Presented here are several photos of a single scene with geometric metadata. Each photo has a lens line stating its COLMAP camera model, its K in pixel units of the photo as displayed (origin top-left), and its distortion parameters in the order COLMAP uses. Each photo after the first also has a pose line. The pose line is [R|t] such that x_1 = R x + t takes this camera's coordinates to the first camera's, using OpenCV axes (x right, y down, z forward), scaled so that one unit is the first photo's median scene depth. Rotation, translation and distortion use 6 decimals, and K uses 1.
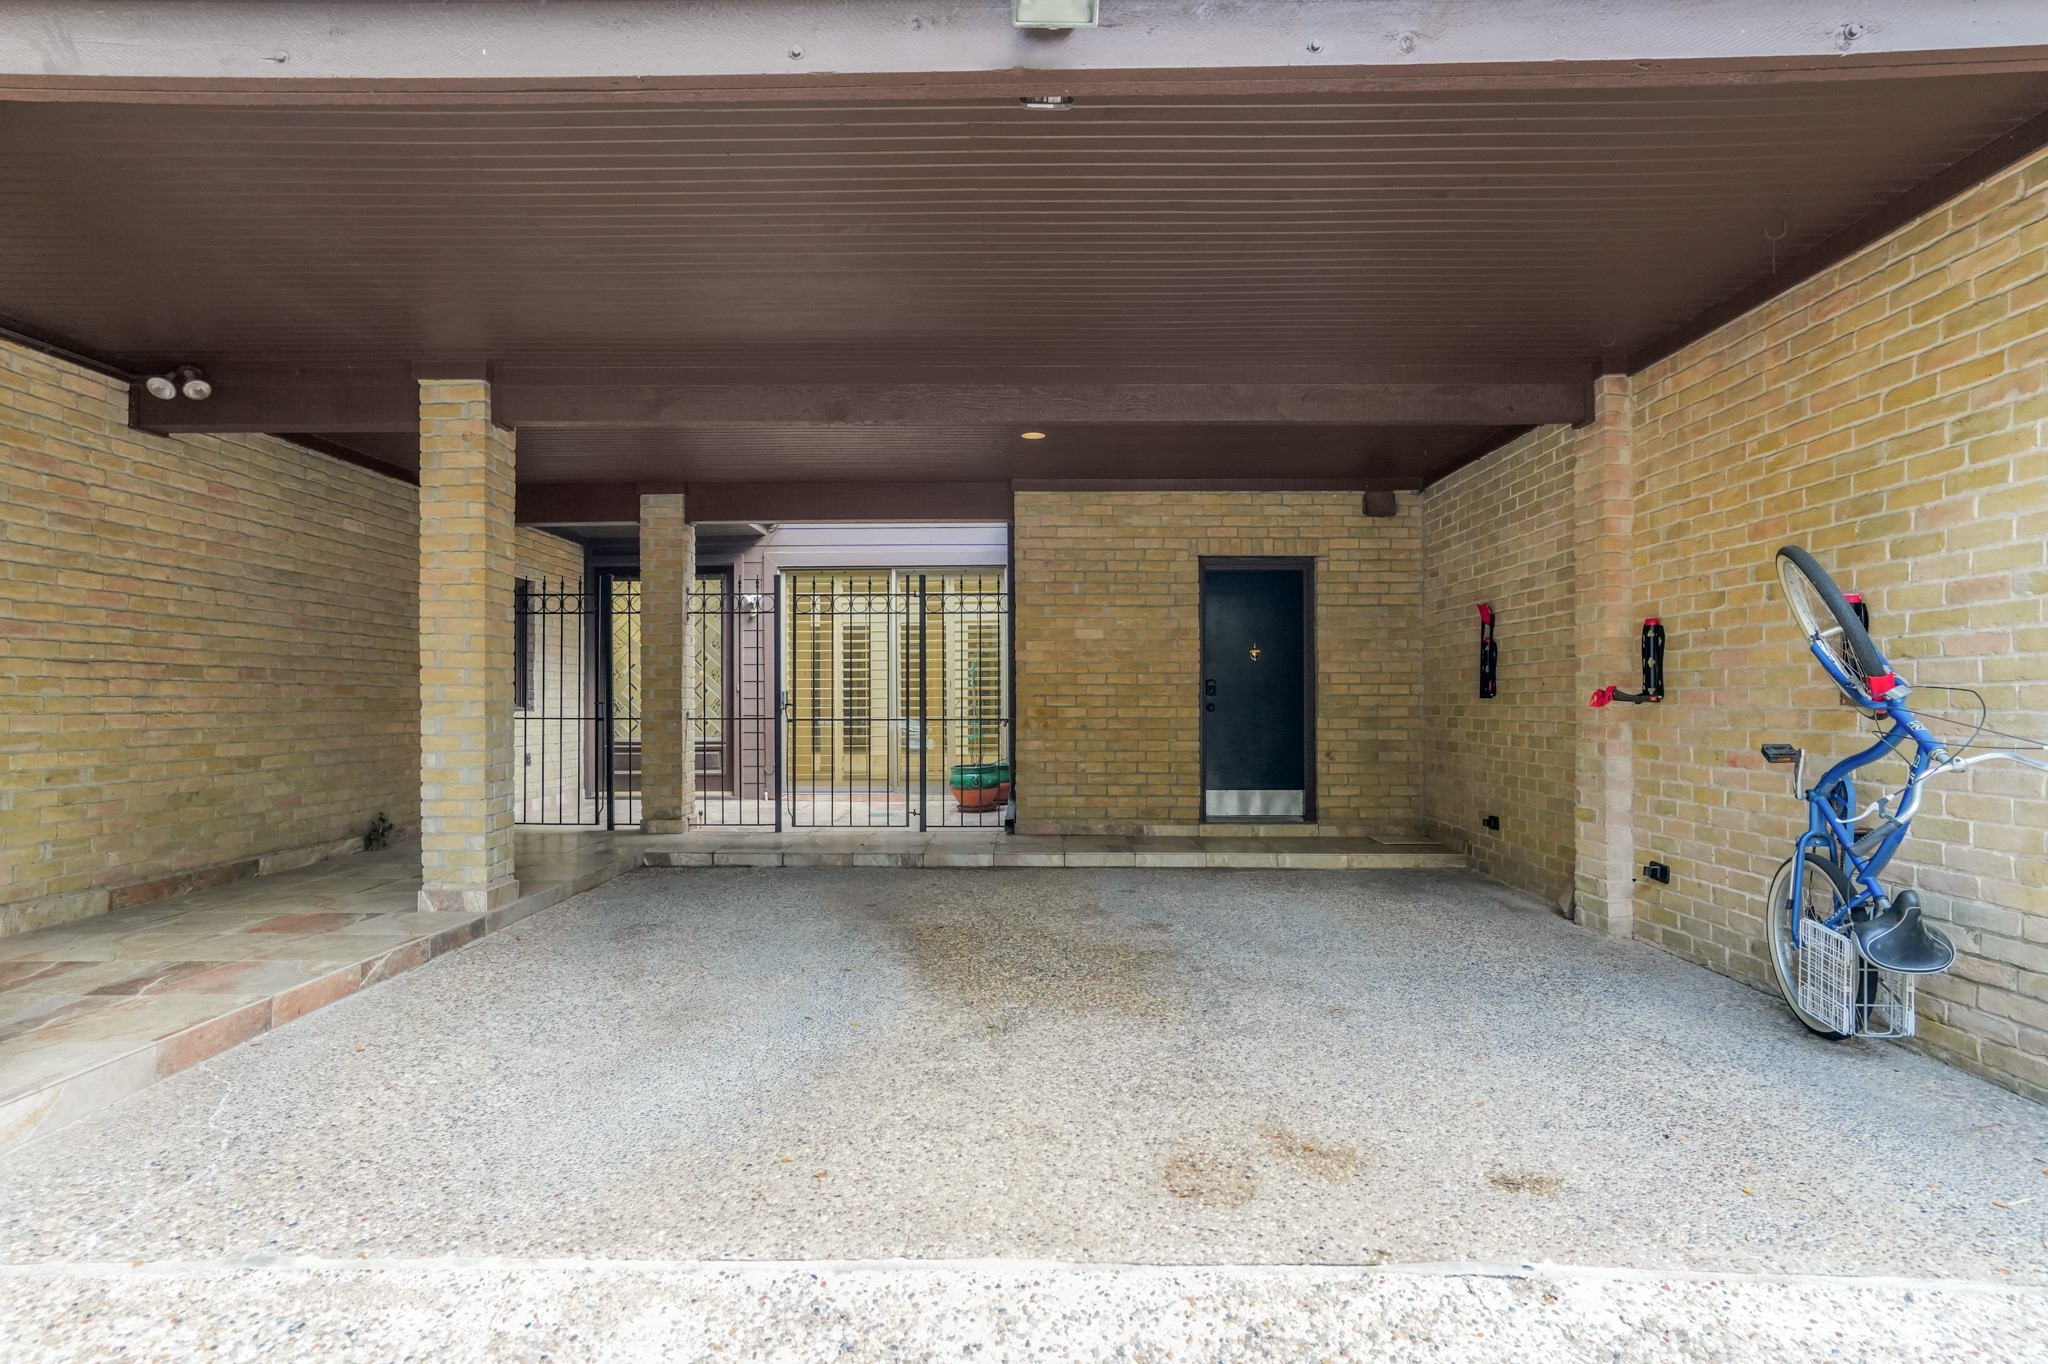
lens RADIAL K [[1053.5, 0, 1025.1], [0, 1053.5, 693.2], [0, 0, 1]] dist [-0.006169, 0.013577]
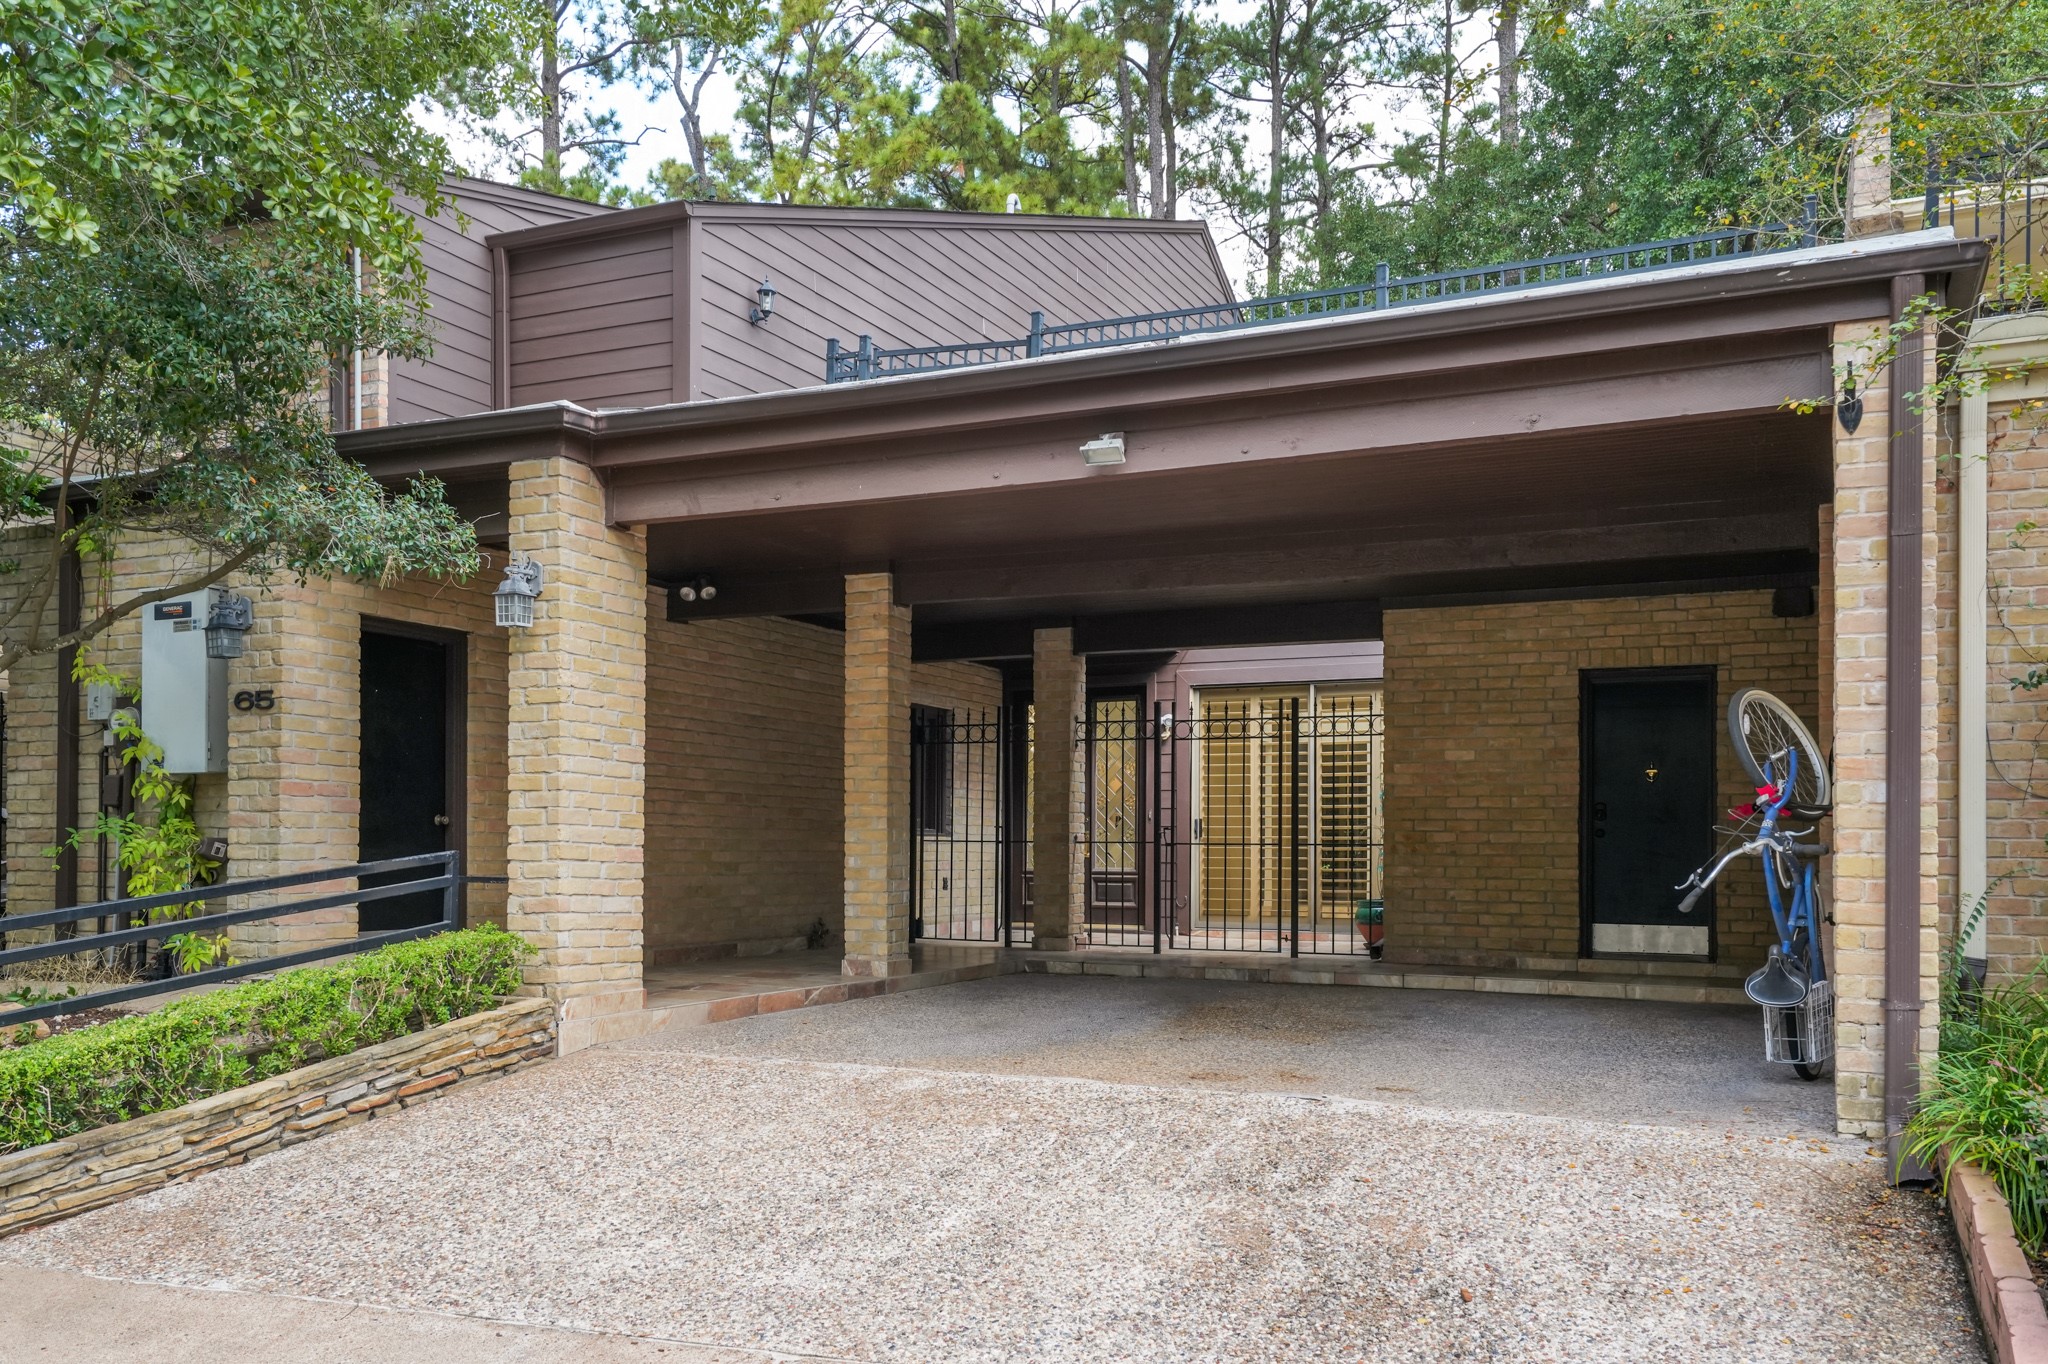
lens RADIAL K [[1640.9, 0, 1059.5], [0, 1640.9, 820.9], [0, 0, 1]] dist [0.035908, 0.001785]
pose [[0.917048, 0.001140, -0.398775, 0.325209], [-0.005909, 0.999925, -0.010730, 0.021599], [0.398733, 0.012196, 0.916986, -0.514517]]
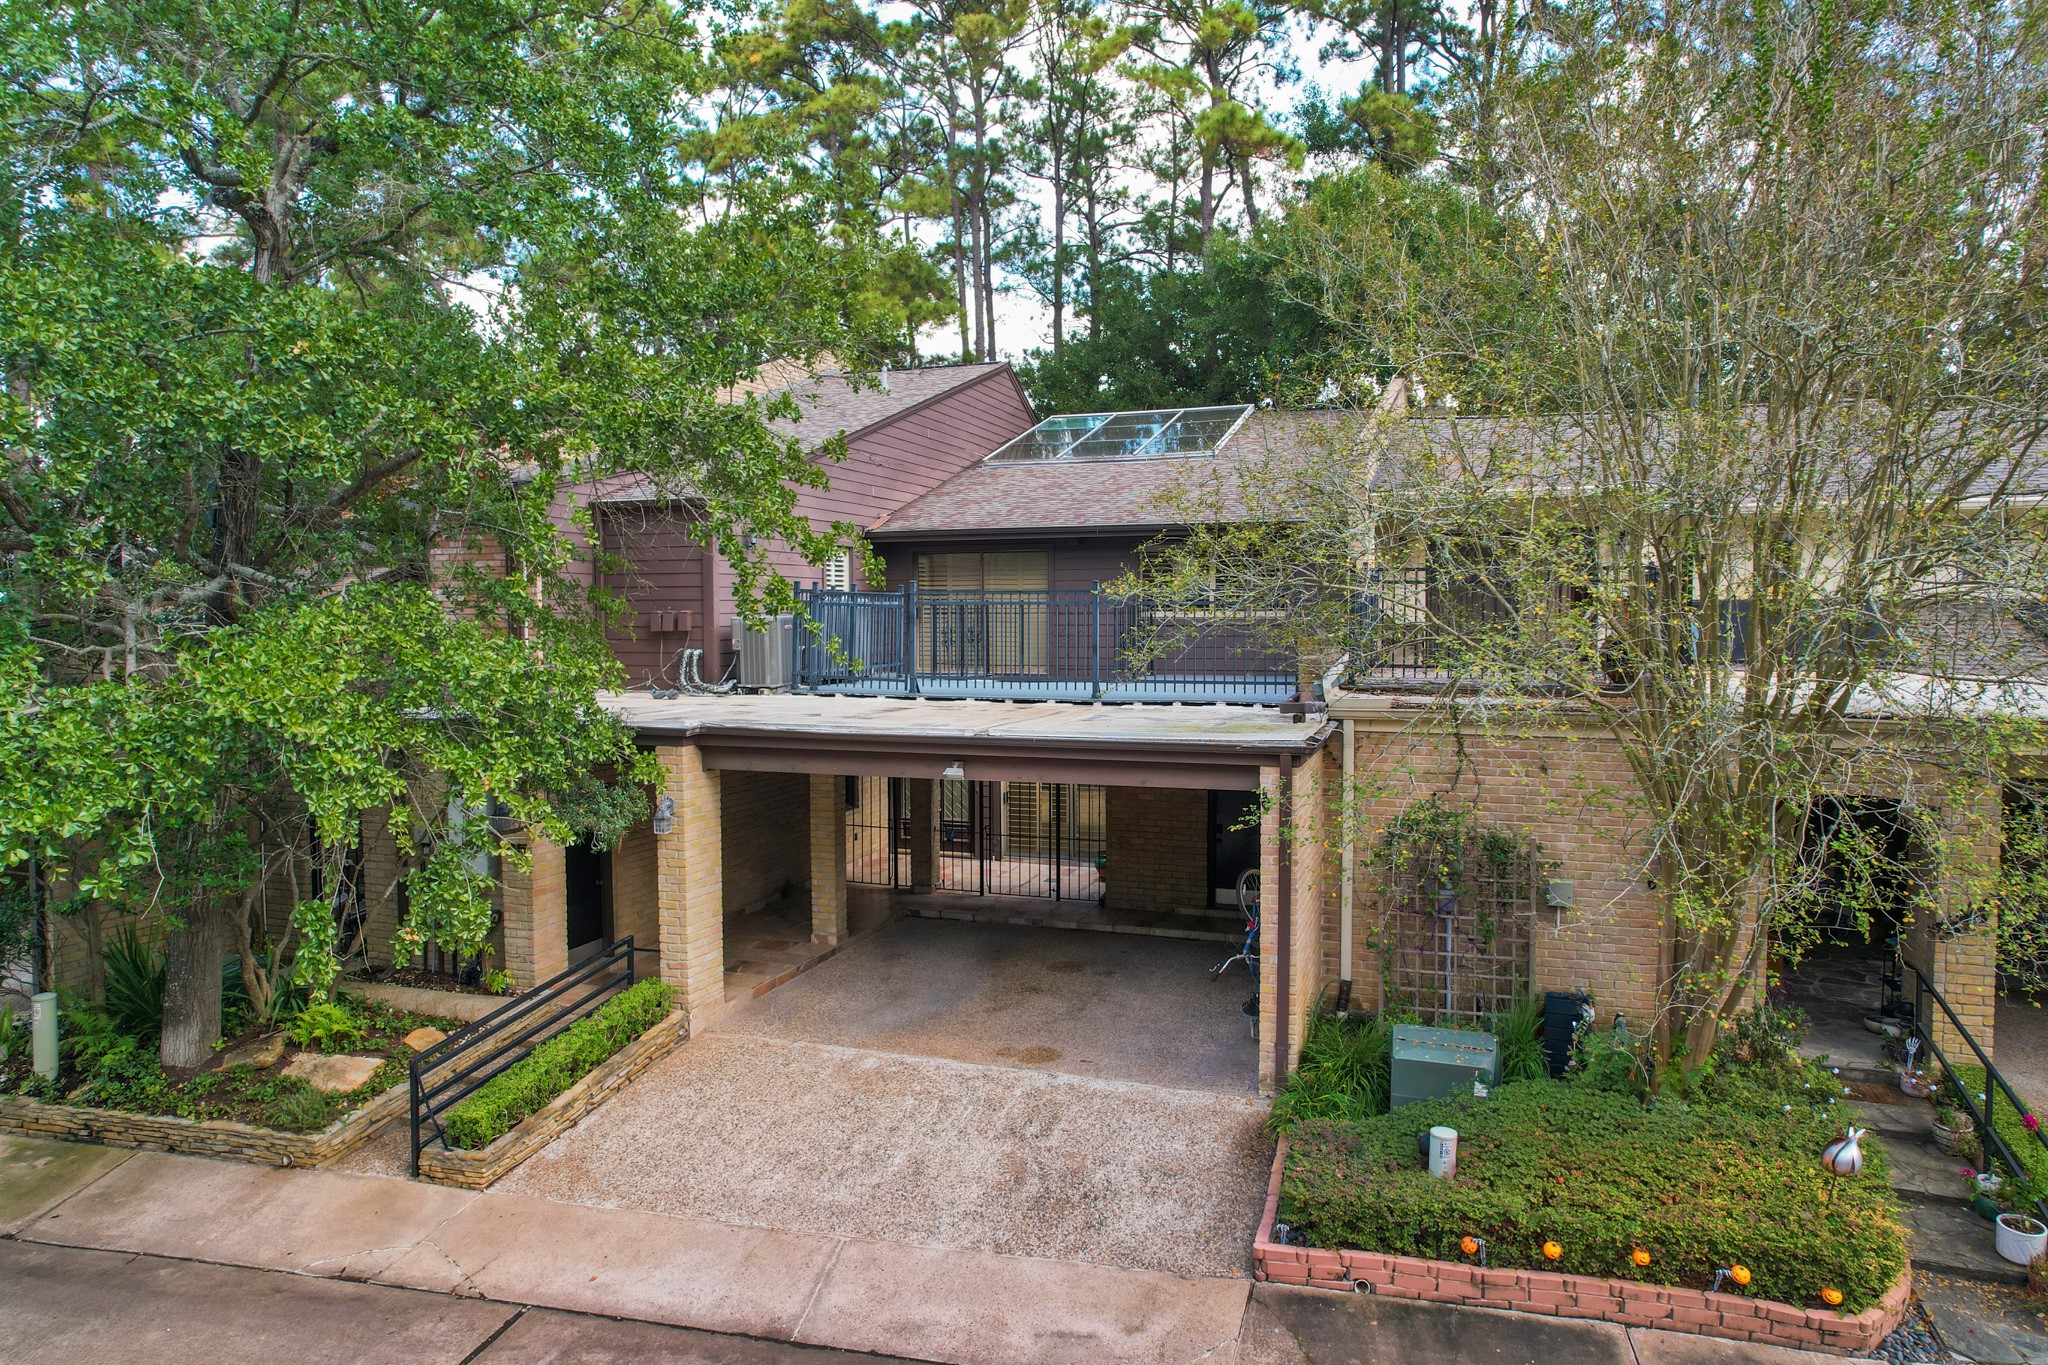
lens RADIAL K [[1240.2, 0, 1034.6], [0, 1240.2, 682.3], [0, 0, 1]] dist [-0.034336, -0.000124]
pose [[0.952647, 0.012639, -0.303815, 0.510523], [0.002076, 0.998842, 0.048062, -0.347266], [0.304071, -0.046417, 0.951518, -1.009561]]
